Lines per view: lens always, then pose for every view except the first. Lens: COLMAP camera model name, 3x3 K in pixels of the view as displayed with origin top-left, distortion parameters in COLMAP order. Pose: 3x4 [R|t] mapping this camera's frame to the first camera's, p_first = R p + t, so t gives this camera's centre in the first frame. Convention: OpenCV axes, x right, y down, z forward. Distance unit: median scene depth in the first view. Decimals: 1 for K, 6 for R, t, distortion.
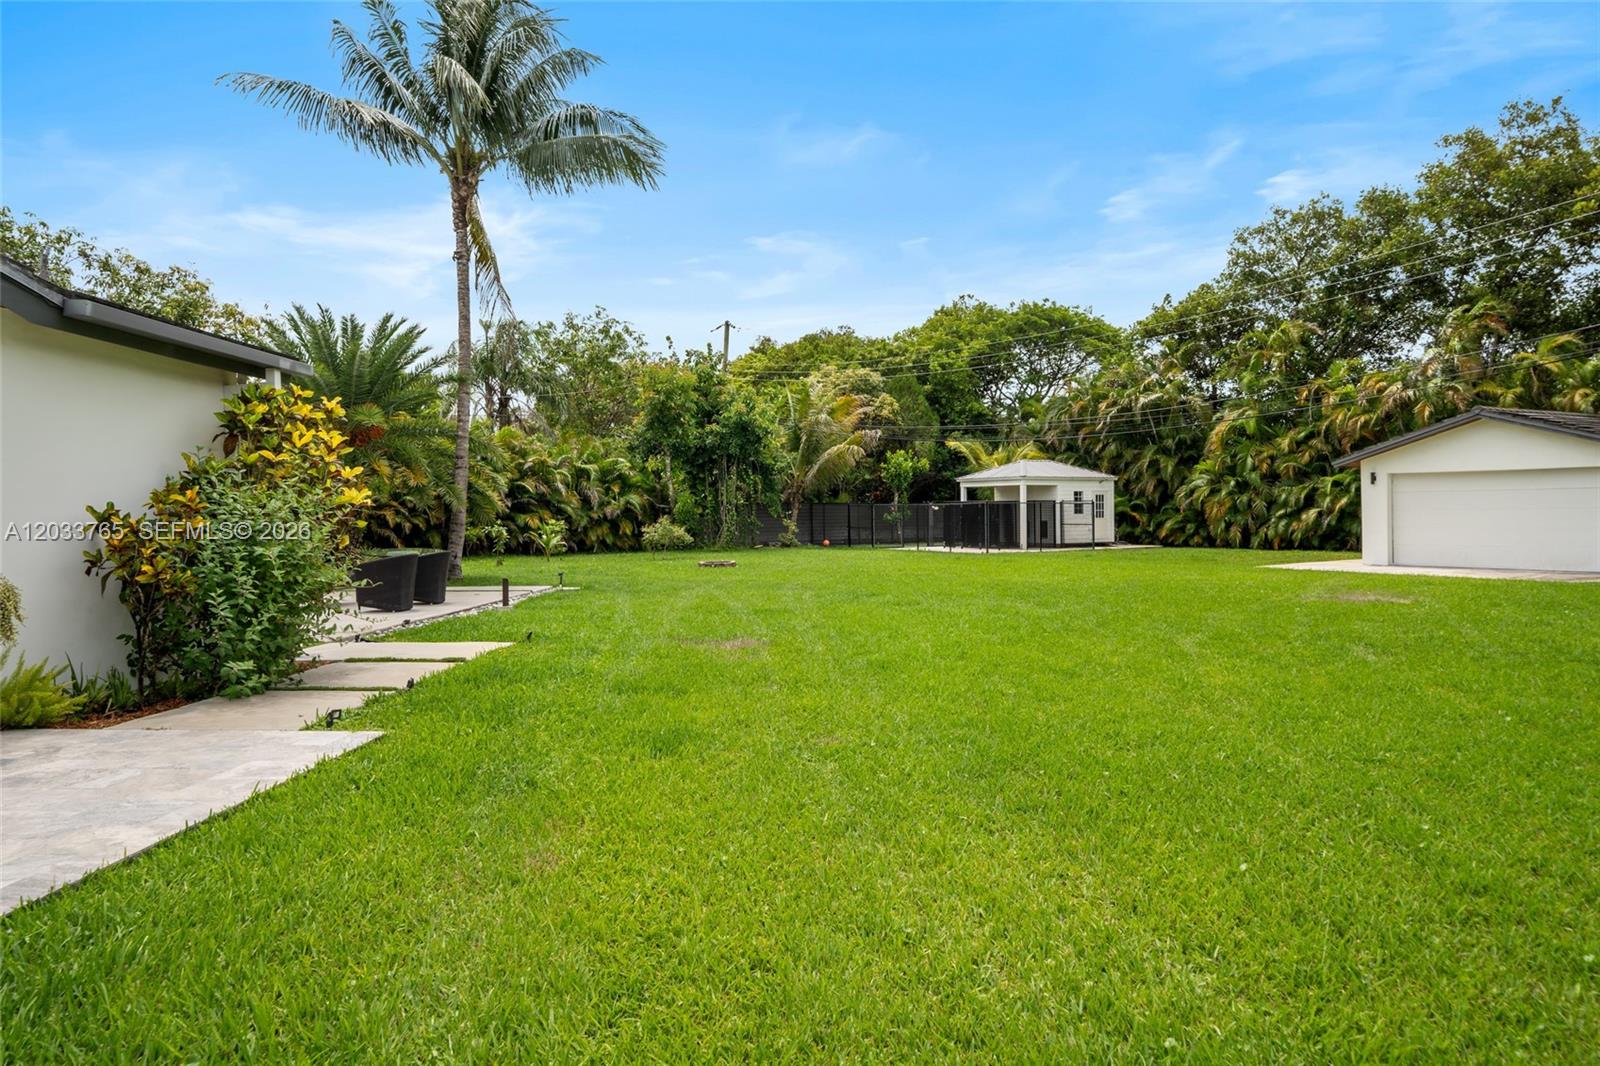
lens RADIAL K [[1083.1, 0, 811.6], [0, 1083.1, 526.9], [0, 0, 1]] dist [0.003784, 0.002047]
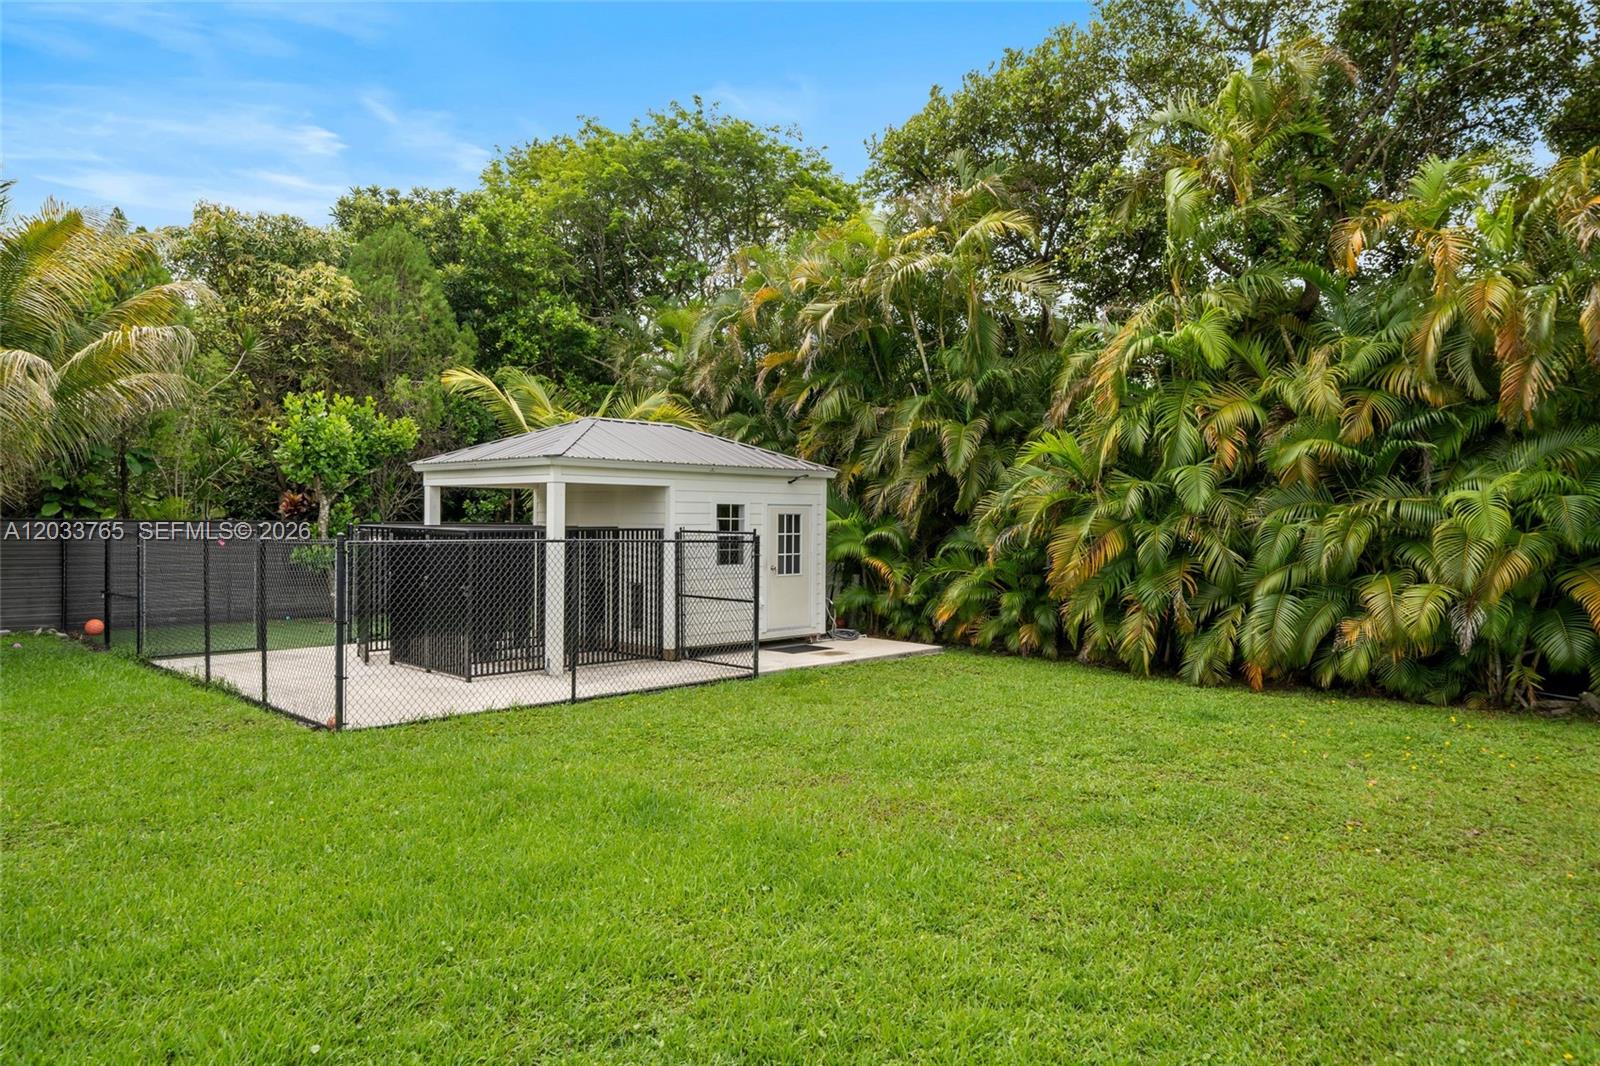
lens RADIAL K [[1083.1, 0, 795.6], [0, 1083.1, 530.5], [0, 0, 1]] dist [0.003784, 0.002047]
pose [[0.979541, 0.017705, 0.200464, 0.191826], [-0.018462, 0.999828, 0.001910, -0.024917], [-0.200395, -0.005572, 0.979699, 0.623813]]
